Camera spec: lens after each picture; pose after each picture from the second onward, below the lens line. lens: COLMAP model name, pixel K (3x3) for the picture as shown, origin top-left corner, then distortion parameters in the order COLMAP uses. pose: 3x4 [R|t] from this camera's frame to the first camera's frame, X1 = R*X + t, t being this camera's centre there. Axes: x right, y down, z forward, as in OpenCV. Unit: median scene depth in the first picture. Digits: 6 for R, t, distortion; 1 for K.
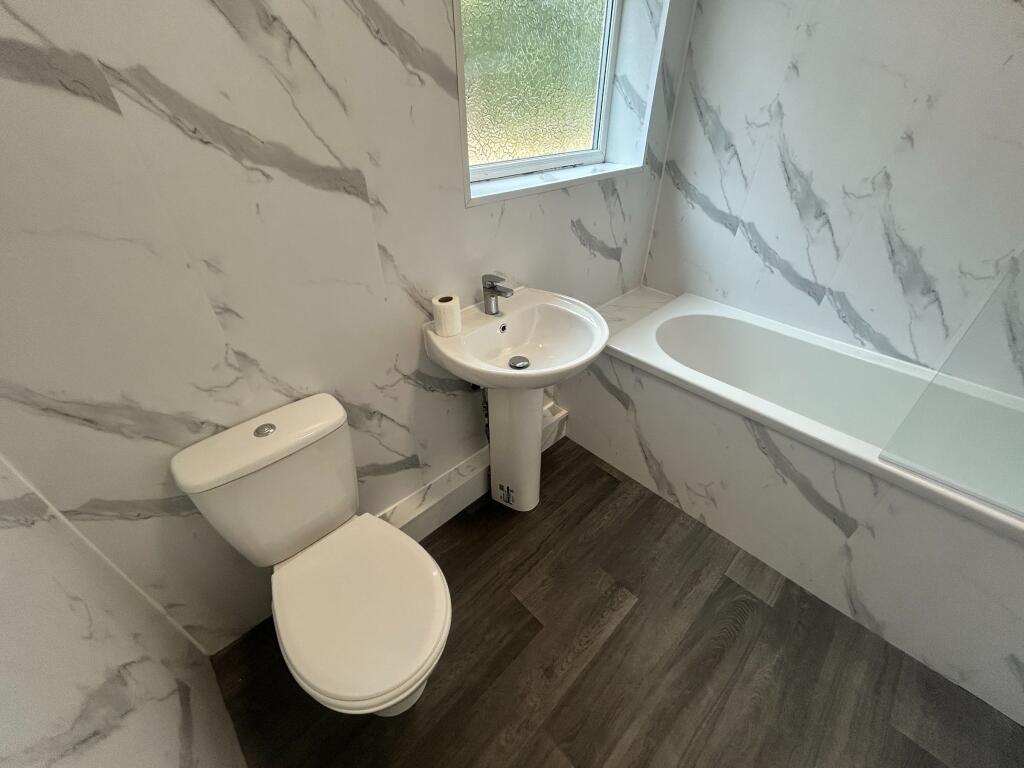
lens RADIAL K [[412.2, 0, 513.7], [0, 412.2, 379.8], [0, 0, 1]] dist [0.000413, 0.000582]
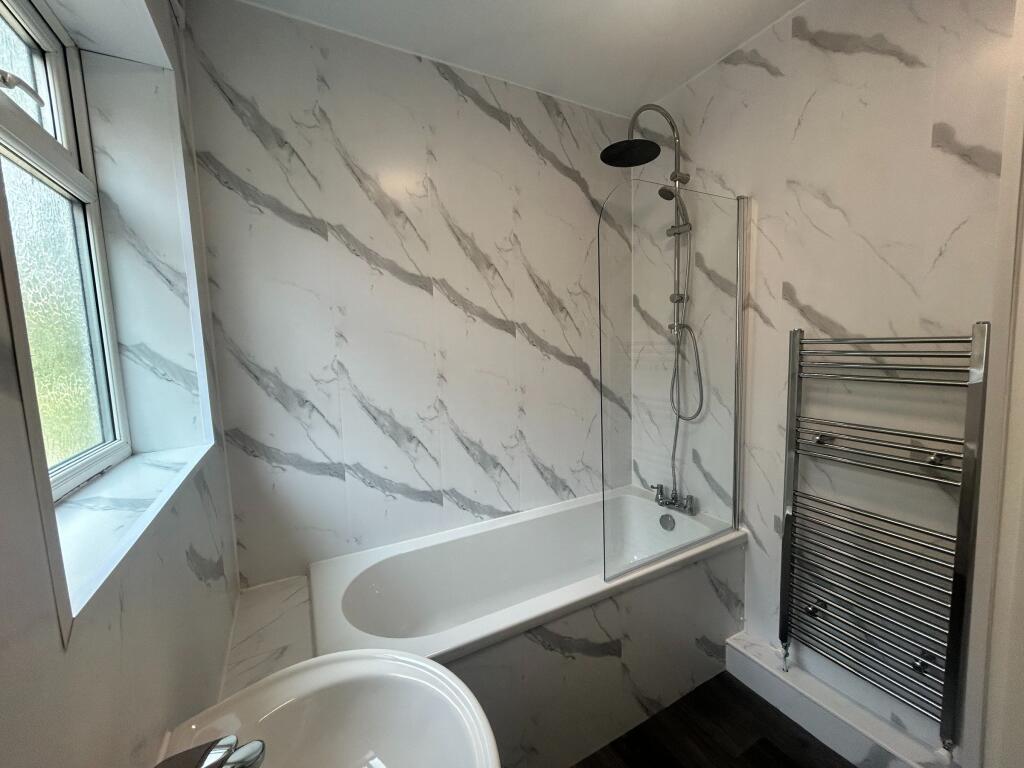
lens RADIAL K [[412.2, 0, 511.8], [0, 412.2, 381.2], [0, 0, 1]] dist [0.000413, 0.000582]
pose [[0.280275, -0.105727, 0.954080, -0.242773], [0.575822, 0.813751, -0.078979, -0.265922], [-0.768033, 0.571516, 0.288954, 0.345855]]
